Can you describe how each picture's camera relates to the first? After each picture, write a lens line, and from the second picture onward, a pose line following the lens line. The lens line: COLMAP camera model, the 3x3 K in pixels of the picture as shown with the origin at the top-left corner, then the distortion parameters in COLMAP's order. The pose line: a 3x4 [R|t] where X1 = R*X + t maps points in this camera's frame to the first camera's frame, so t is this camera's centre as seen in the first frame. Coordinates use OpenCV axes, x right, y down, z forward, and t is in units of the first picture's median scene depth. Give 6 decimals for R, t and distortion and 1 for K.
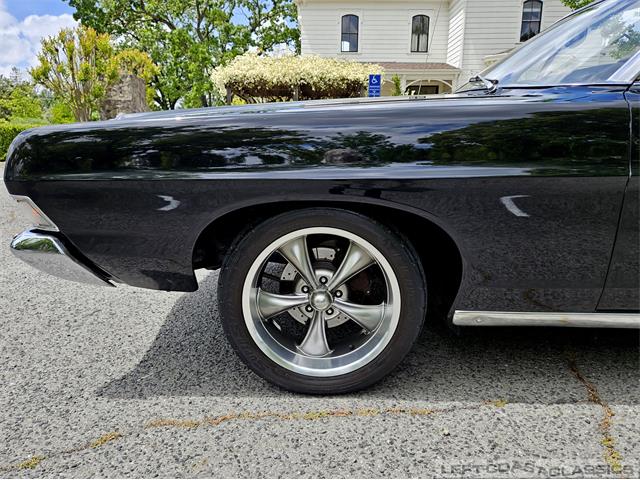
lens RADIAL K [[450.6, 0, 304.9], [0, 450.6, 240.1], [0, 0, 1]] dist [0.035786, -0.004280]
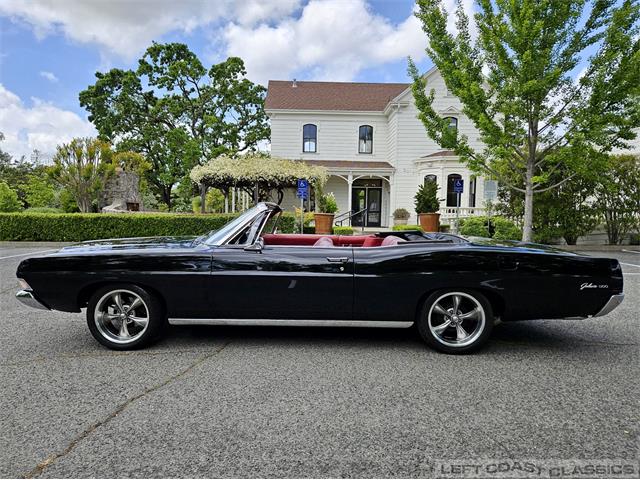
lens RADIAL K [[435.4, 0, 320.5], [0, 435.4, 241.0], [0, 0, 1]] dist [0.006952, -0.002135]
pose [[0.999421, 0.006129, 0.033474, 0.116189], [-0.000932, 0.988208, -0.153115, 0.008754], [-0.034018, 0.152995, 0.987641, -0.180620]]
